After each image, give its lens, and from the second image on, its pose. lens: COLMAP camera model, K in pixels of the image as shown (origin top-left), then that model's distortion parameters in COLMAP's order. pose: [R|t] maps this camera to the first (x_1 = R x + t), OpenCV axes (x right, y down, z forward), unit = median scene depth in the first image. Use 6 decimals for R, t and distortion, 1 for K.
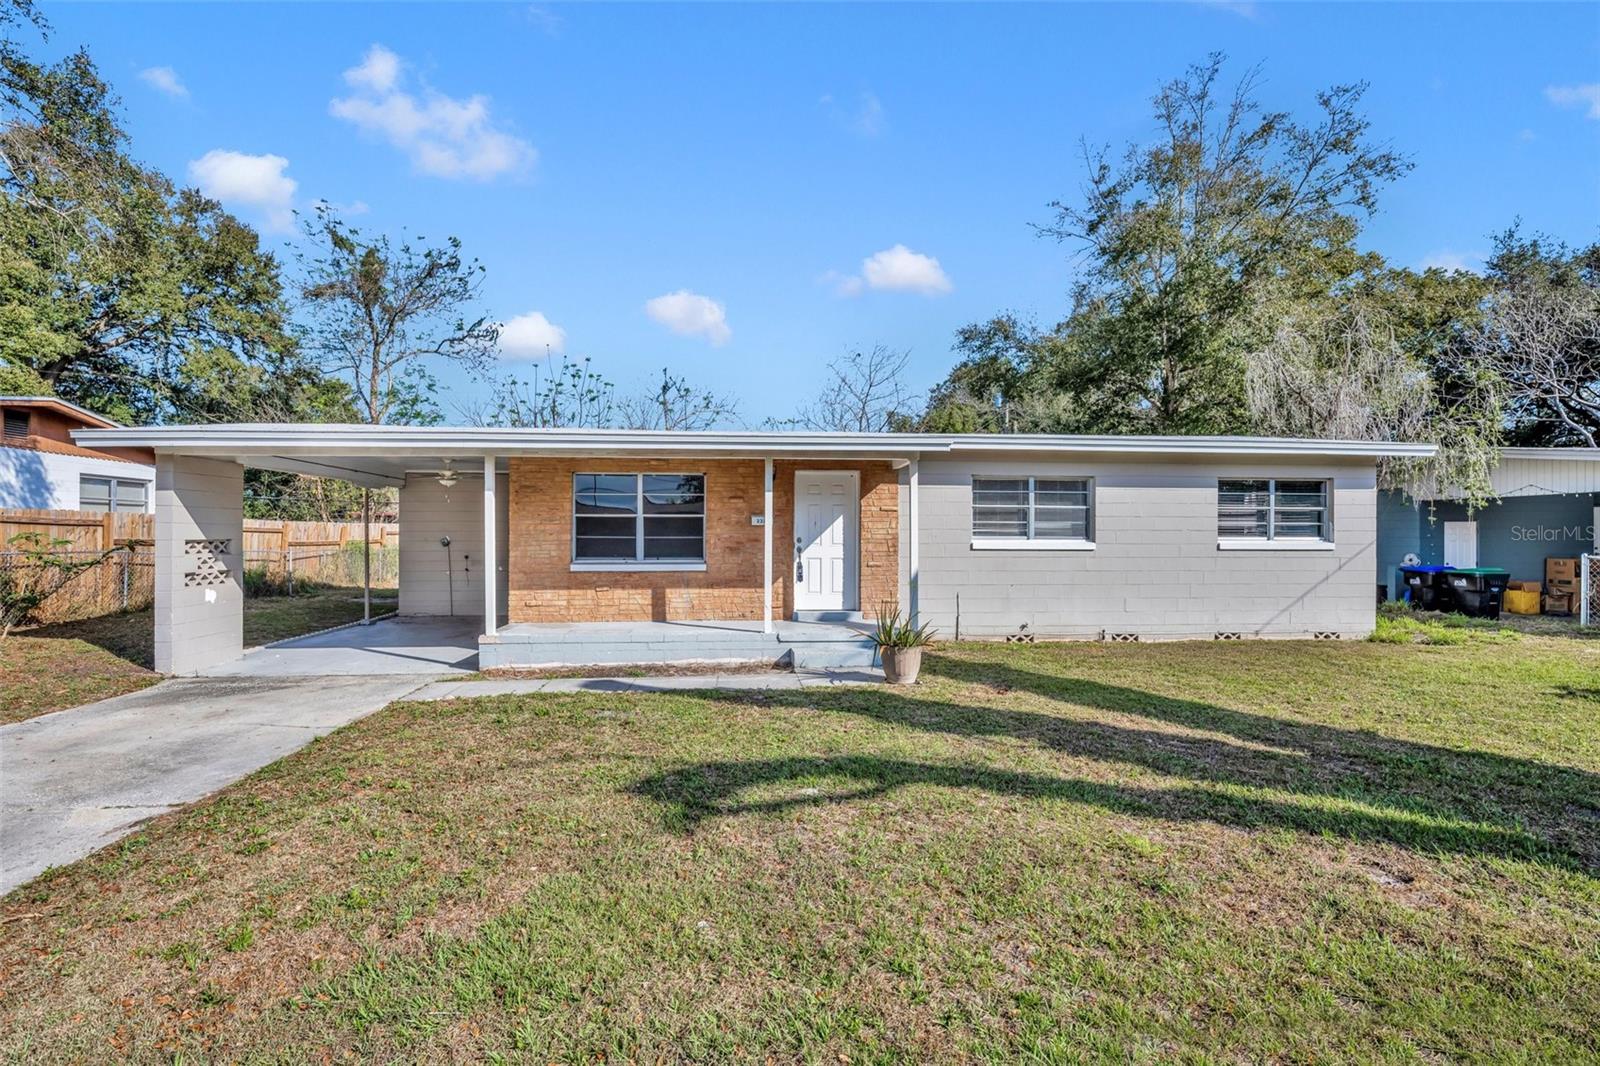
lens RADIAL K [[646.4, 0, 798.0], [0, 646.4, 536.2], [0, 0, 1]] dist [-0.001062, 0.000099]
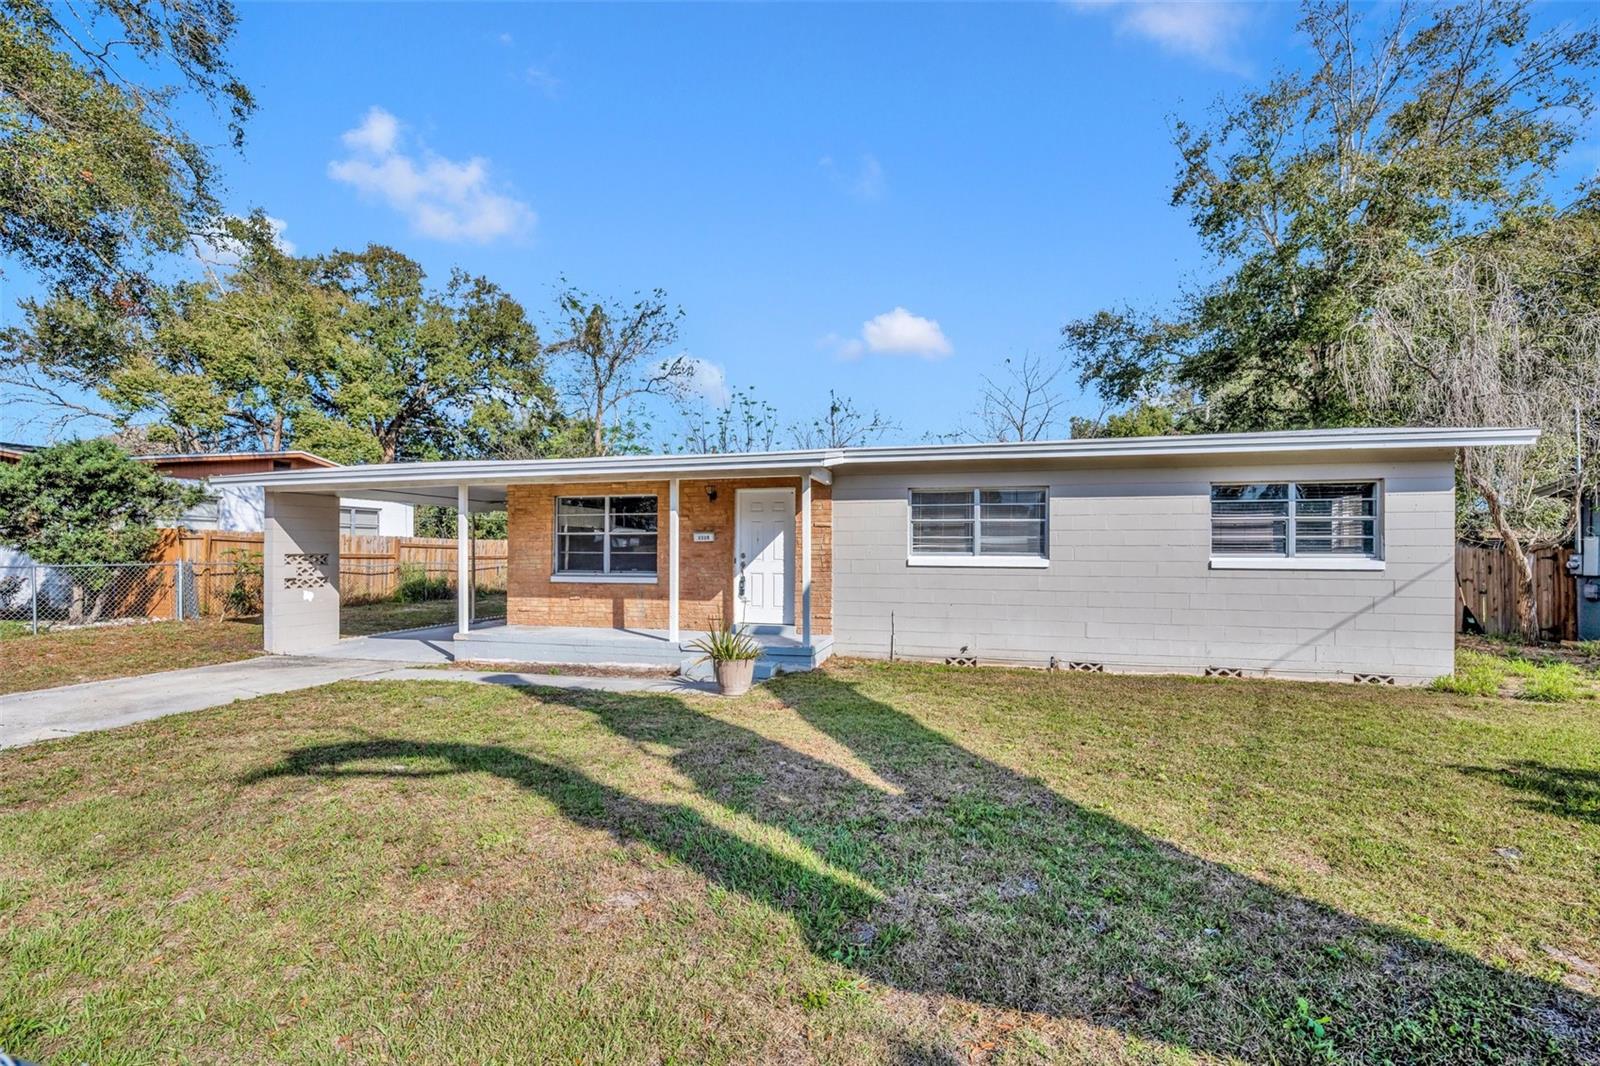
lens RADIAL K [[642.3, 0, 800.8], [0, 642.3, 551.6], [0, 0, 1]] dist [-0.001648, -0.000016]
pose [[0.950278, 0.000864, -0.311403, 0.416408], [-0.001105, 0.999999, -0.000598, -0.000115], [0.311402, 0.000912, 0.950278, 0.044108]]
